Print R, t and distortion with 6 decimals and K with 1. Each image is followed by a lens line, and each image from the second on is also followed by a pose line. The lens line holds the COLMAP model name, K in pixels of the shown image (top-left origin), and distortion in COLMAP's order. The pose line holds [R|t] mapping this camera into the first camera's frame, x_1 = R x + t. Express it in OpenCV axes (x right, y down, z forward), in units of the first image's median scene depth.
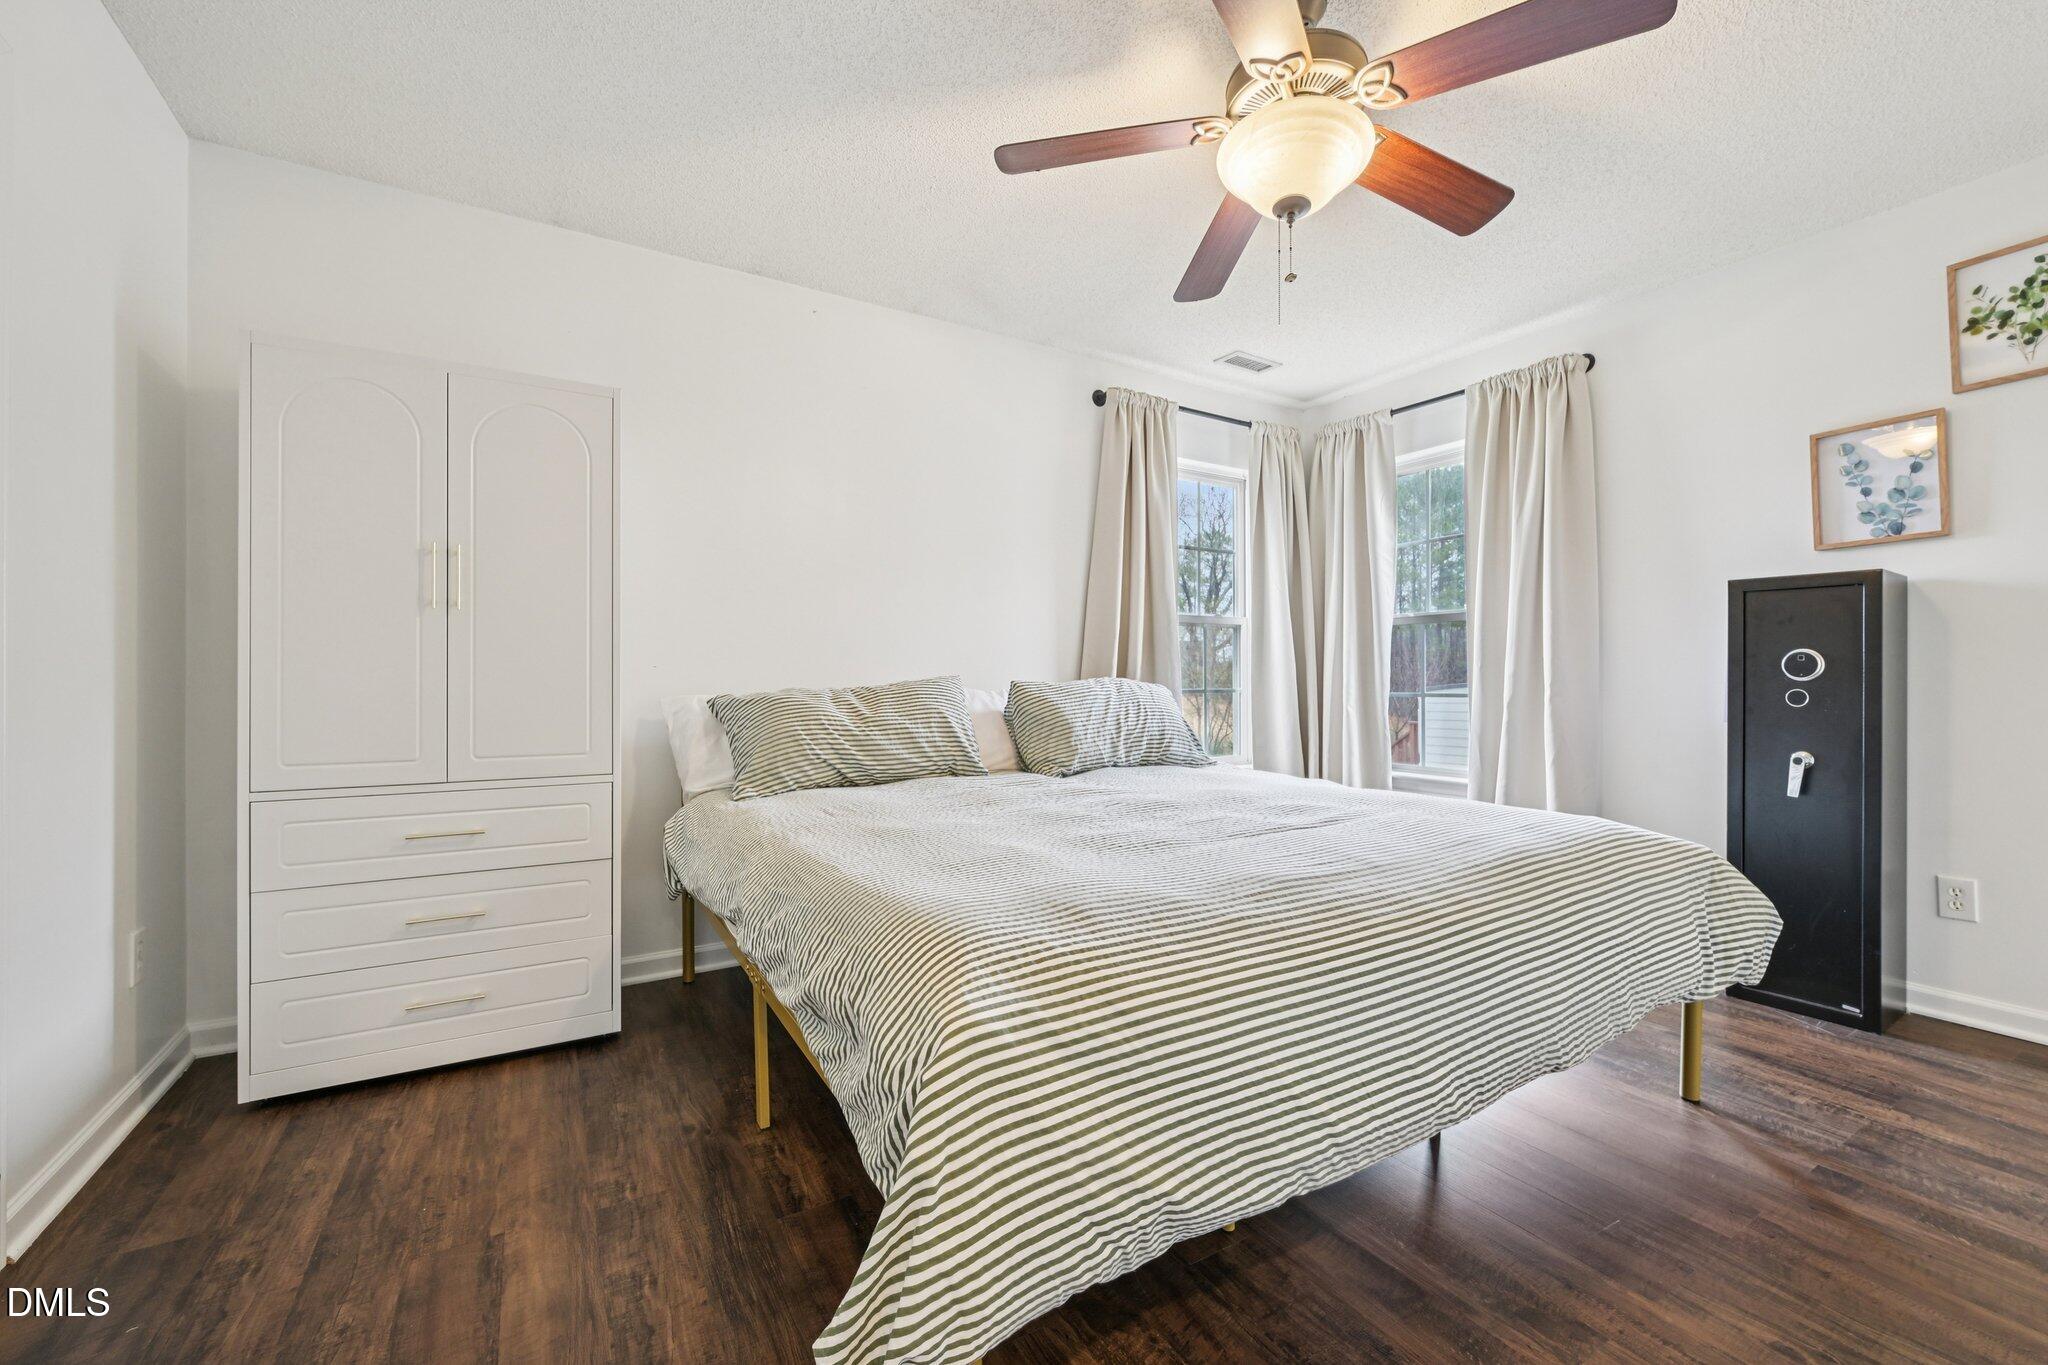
lens RADIAL K [[826.2, 0, 1030.3], [0, 826.2, 677.5], [0, 0, 1]] dist [-0.000502, -0.000063]
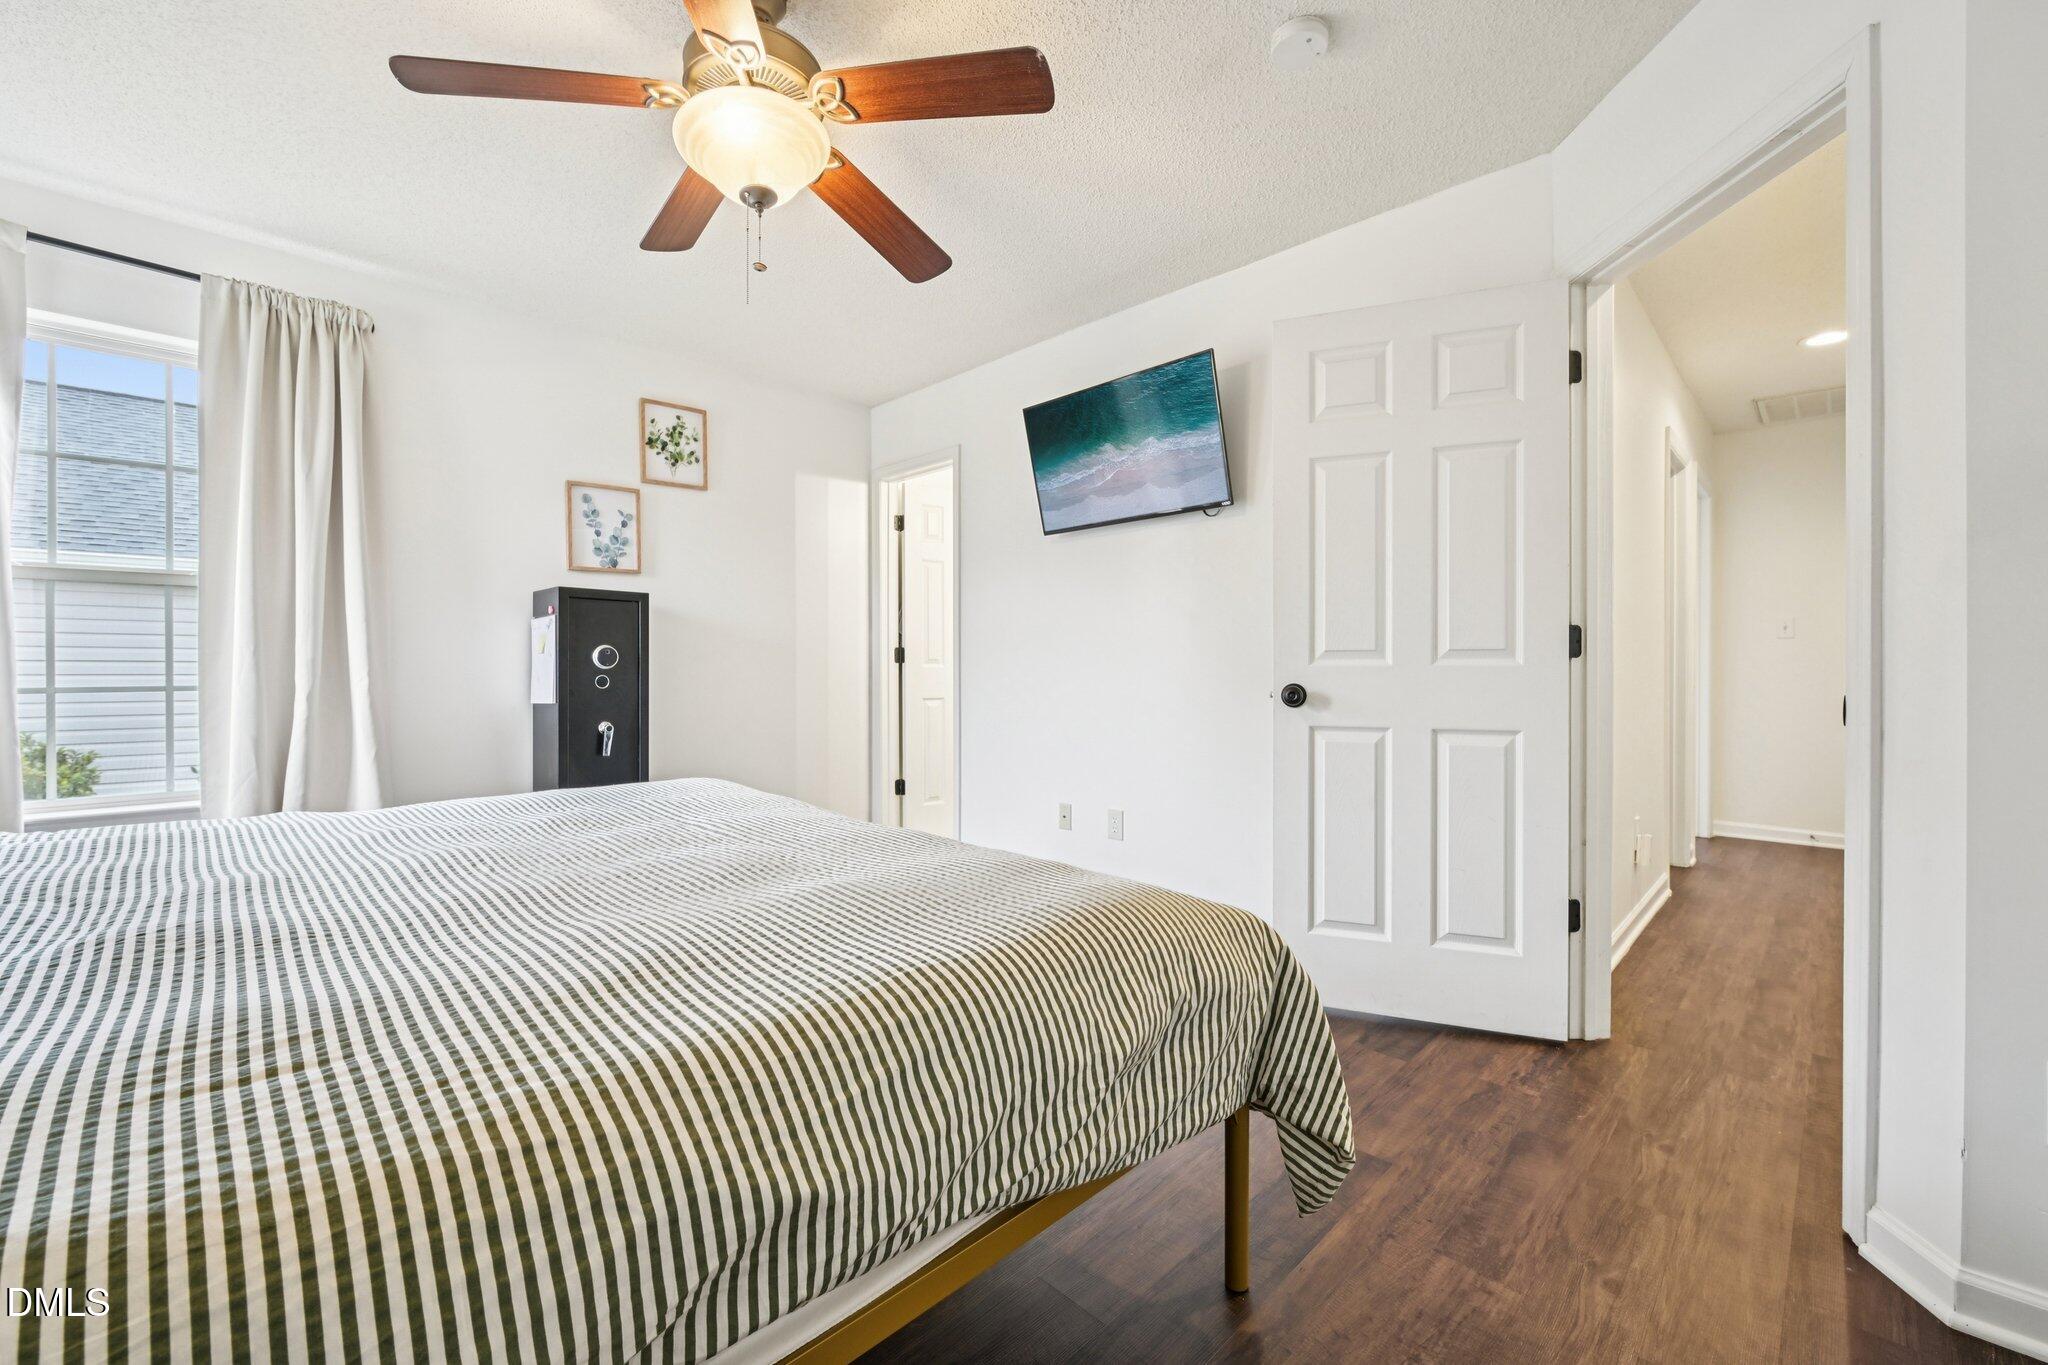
lens RADIAL K [[826.2, 0, 1024.2], [0, 826.2, 673.4], [0, 0, 1]] dist [-0.000502, -0.000063]
pose [[-0.235338, -0.001710, 0.971912, -0.525060], [-0.000132, 0.999998, 0.001727, 0.009095], [-0.971913, 0.000278, -0.235338, 0.650659]]
